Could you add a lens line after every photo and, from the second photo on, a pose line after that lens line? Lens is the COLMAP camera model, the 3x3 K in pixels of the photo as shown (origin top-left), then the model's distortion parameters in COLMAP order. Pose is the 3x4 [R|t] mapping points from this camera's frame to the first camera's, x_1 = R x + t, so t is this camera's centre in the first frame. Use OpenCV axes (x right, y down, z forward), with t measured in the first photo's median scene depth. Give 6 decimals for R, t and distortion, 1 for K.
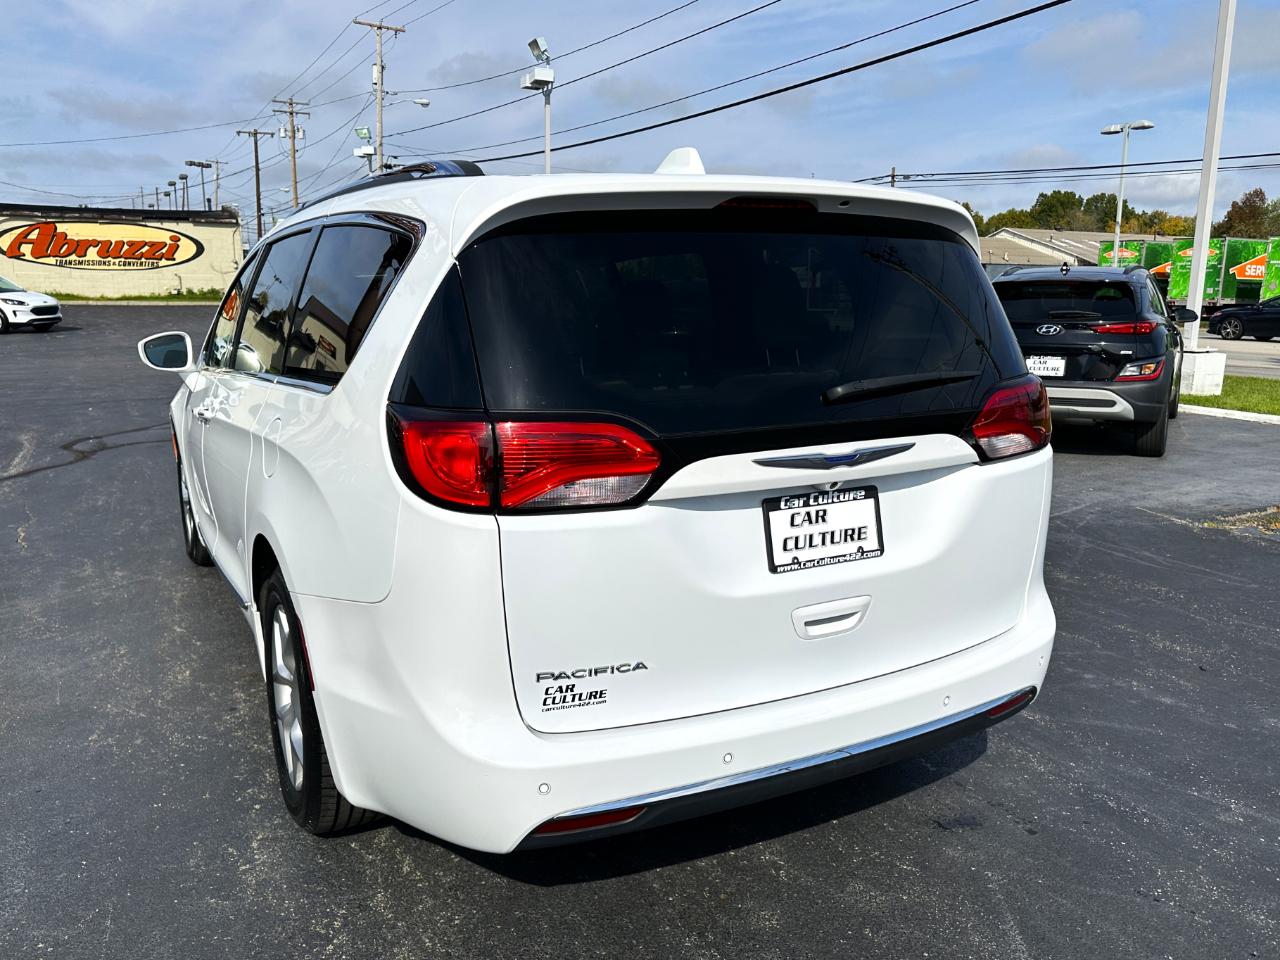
lens RADIAL K [[1018.2, 0, 644.0], [0, 1018.2, 477.5], [0, 0, 1]] dist [0.040464, -0.054424]
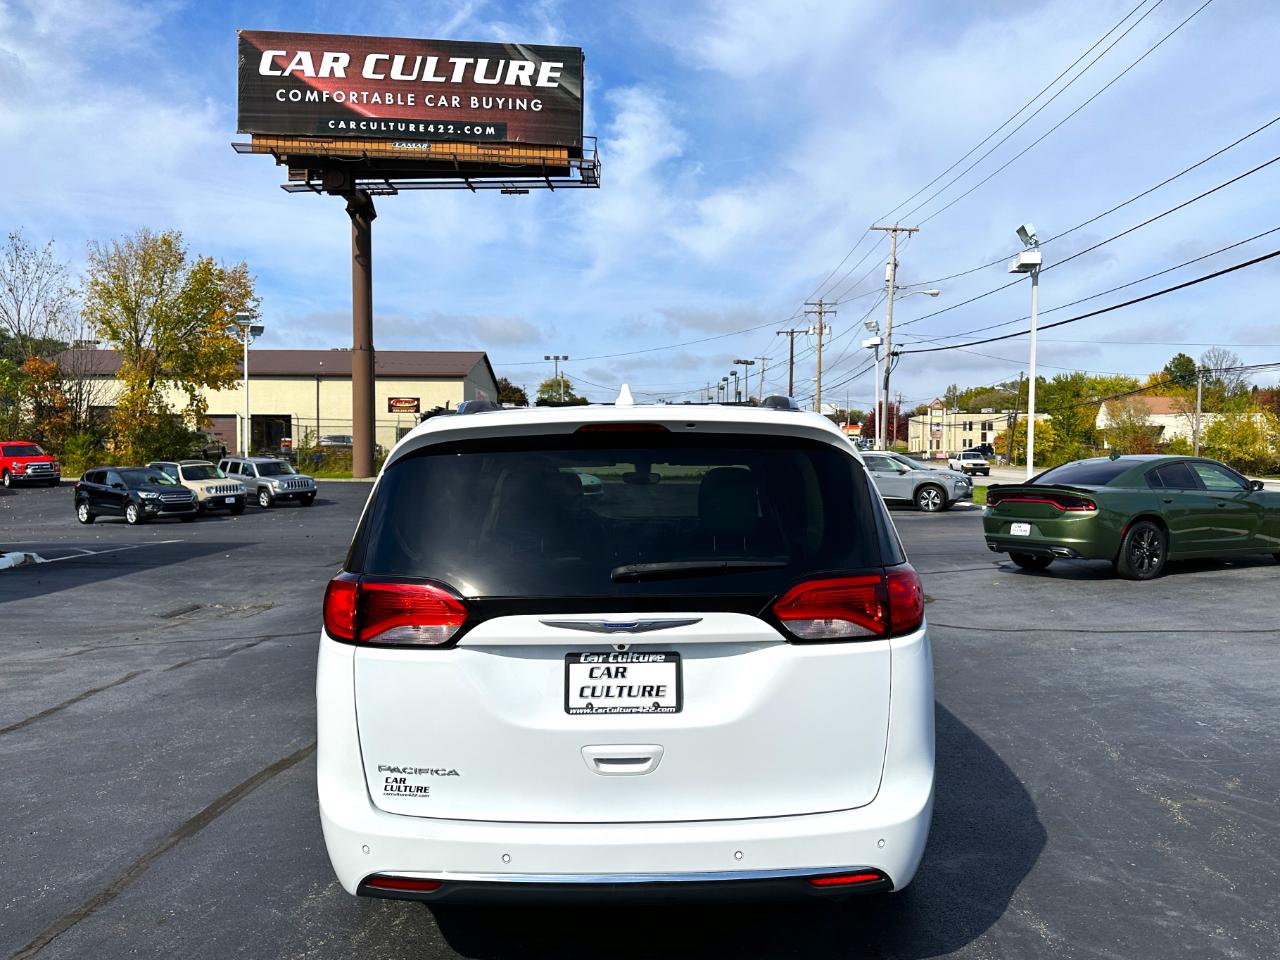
lens RADIAL K [[999.9, 0, 651.4], [0, 999.9, 482.3], [0, 0, 1]] dist [0.139053, -0.248389]
pose [[0.877231, 0.001363, -0.480066, 0.736067], [-0.080866, 0.986126, -0.144967, -0.014824], [0.473208, 0.165991, 0.865171, -0.073095]]
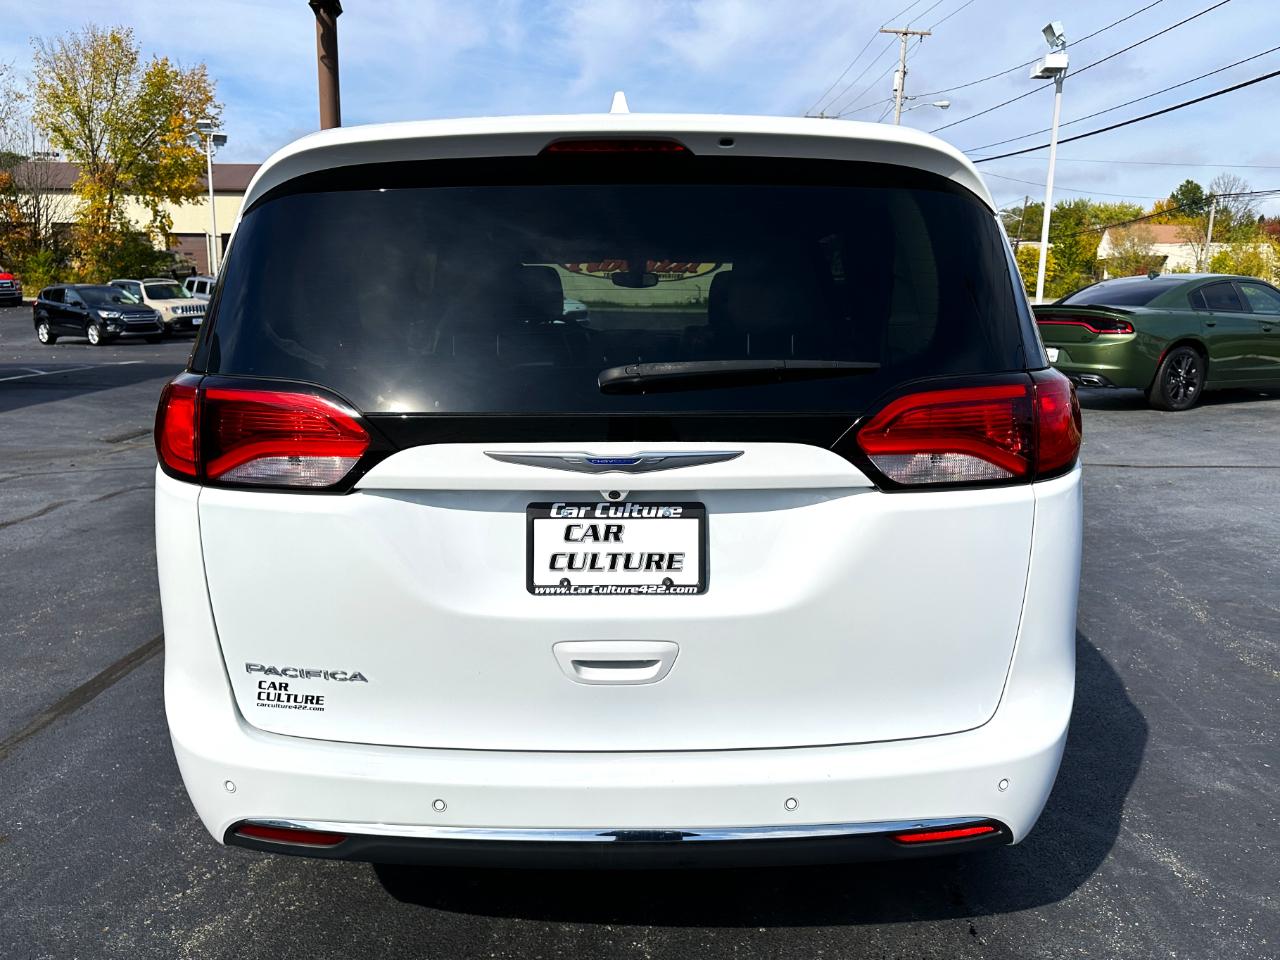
lens RADIAL K [[1018.2, 0, 644.0], [0, 1018.2, 477.5], [0, 0, 1]] dist [0.040464, -0.054424]
pose [[0.879739, 0.085958, -0.467623, 0.521913], [-0.089342, 0.995888, 0.014984, -0.017678], [0.466988, 0.028596, 0.883801, 0.285890]]
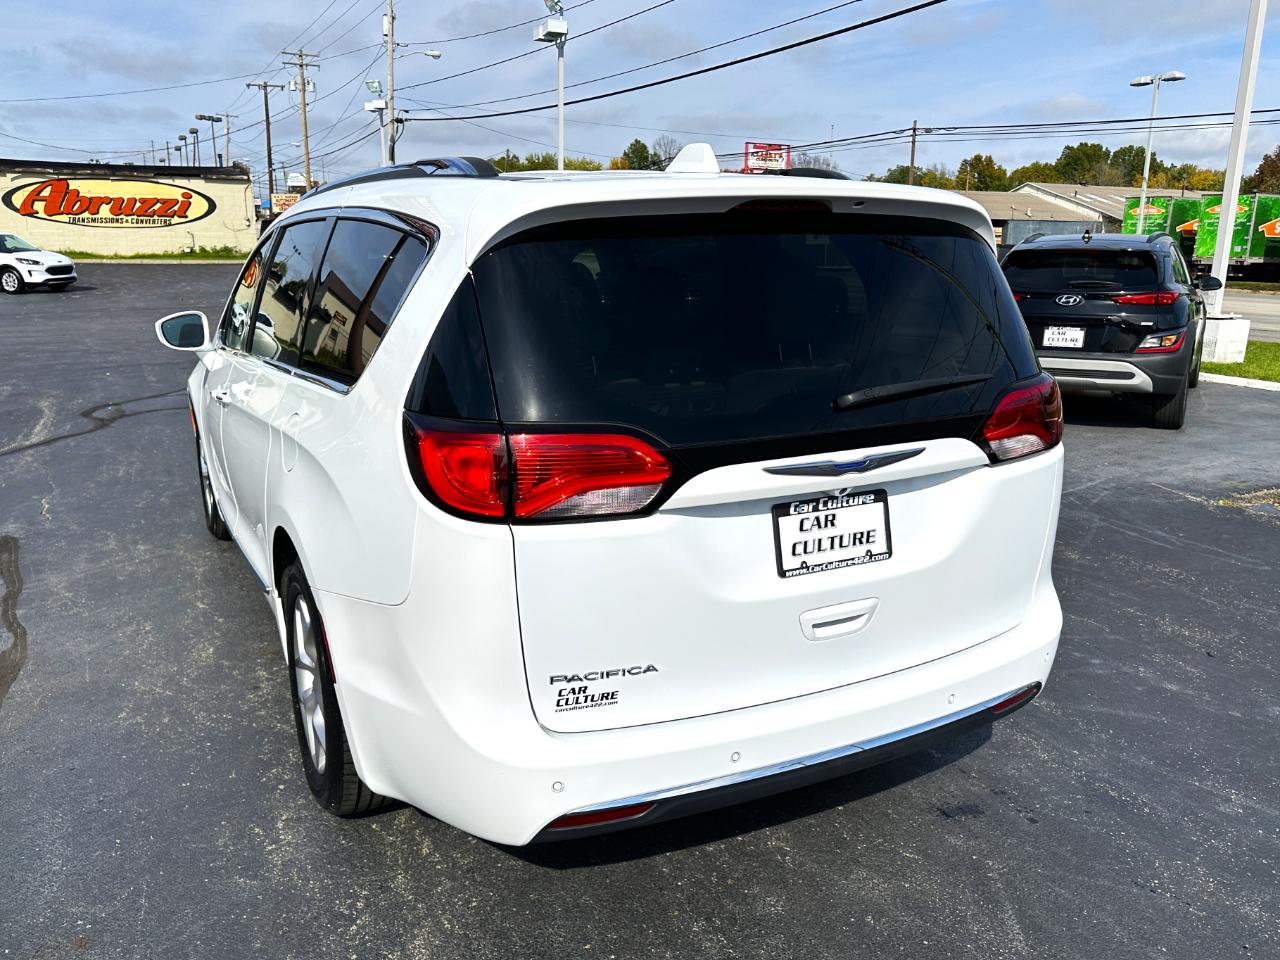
lens RADIAL K [[1018.3, 0, 637.7], [0, 1018.3, 494.4], [0, 0, 1]] dist [0.043746, -0.060237]
pose [[0.999803, 0.005004, -0.019233, 0.001584], [-0.003908, 0.998389, 0.056600, -0.041451], [0.019485, -0.056514, 0.998212, -0.013494]]
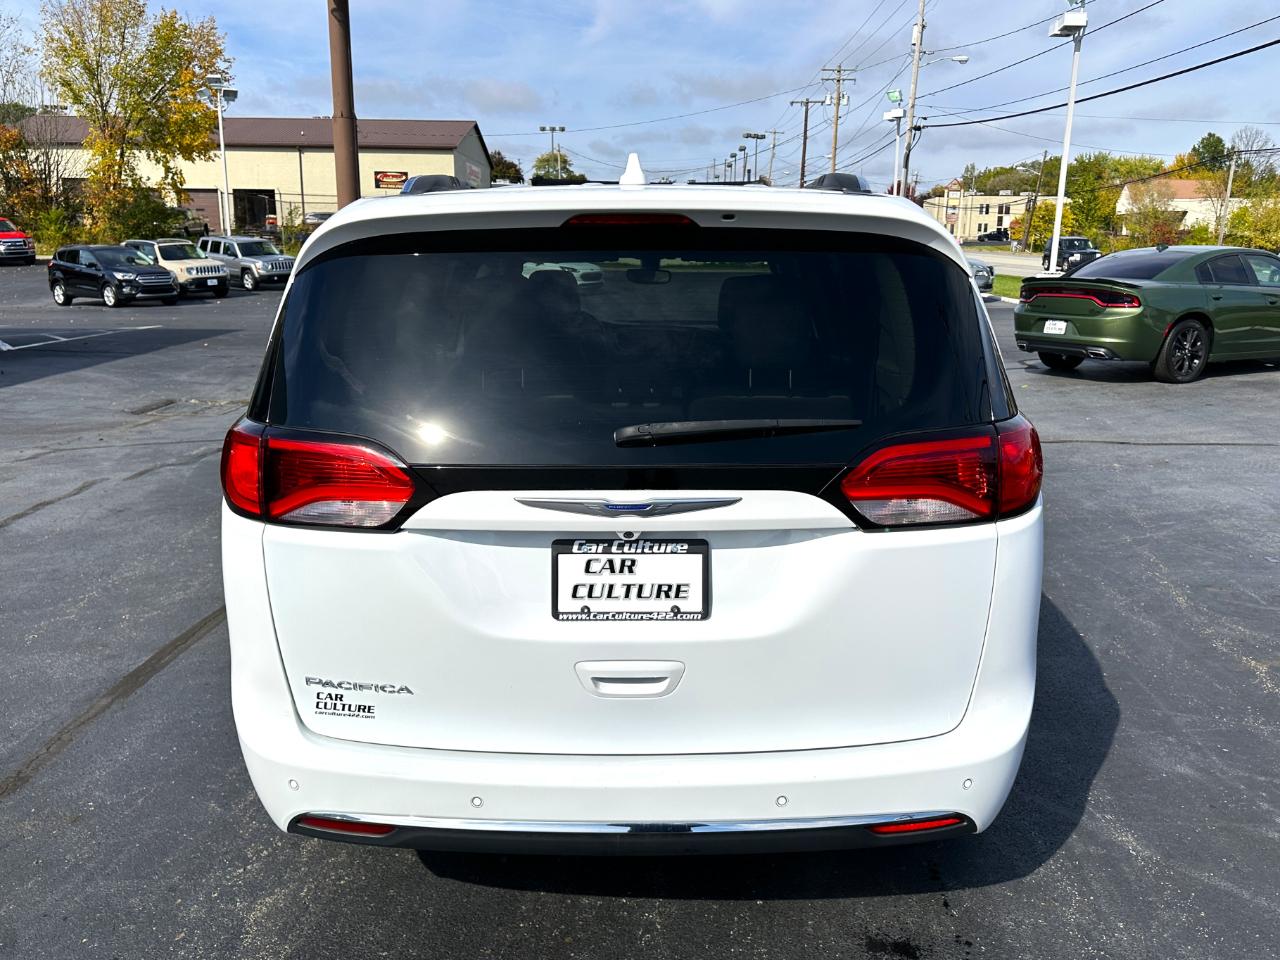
lens RADIAL K [[1016.8, 0, 658.4], [0, 1016.8, 478.2], [0, 0, 1]] dist [0.042780, -0.057451]
pose [[0.879496, 0.106608, -0.463813, 0.565172], [-0.089911, 0.994257, 0.058038, -0.087904], [0.467337, -0.009343, 0.884030, 0.198442]]
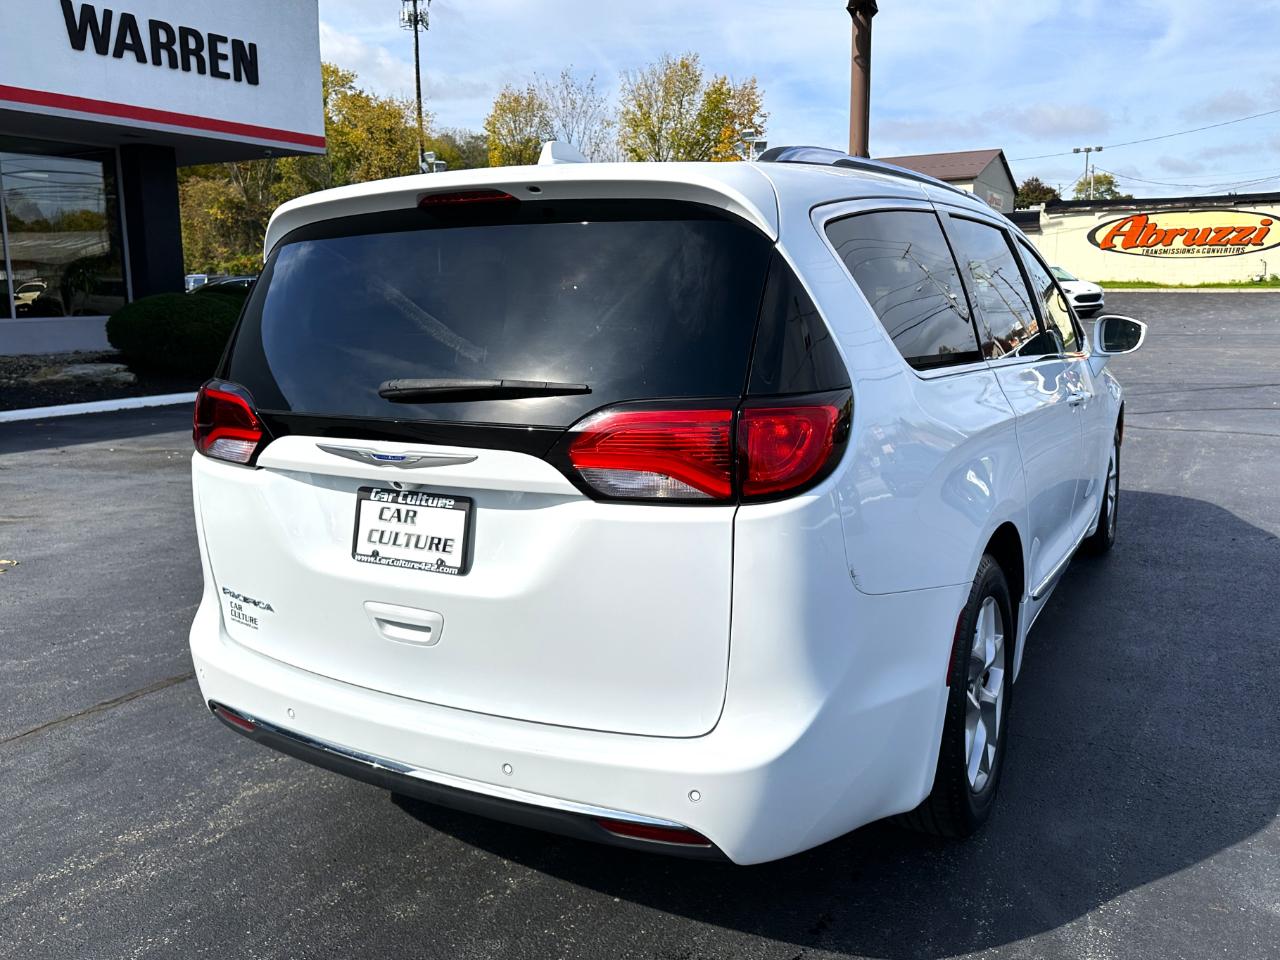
lens RADIAL K [[1006.8, 0, 644.8], [0, 1006.8, 451.9], [0, 0, 1]] dist [0.039193, -0.056182]
pose [[0.534709, 0.127656, -0.835338, 1.000715], [-0.136504, 0.988590, 0.063698, -0.104922], [0.833938, 0.079967, 0.546033, 0.612544]]
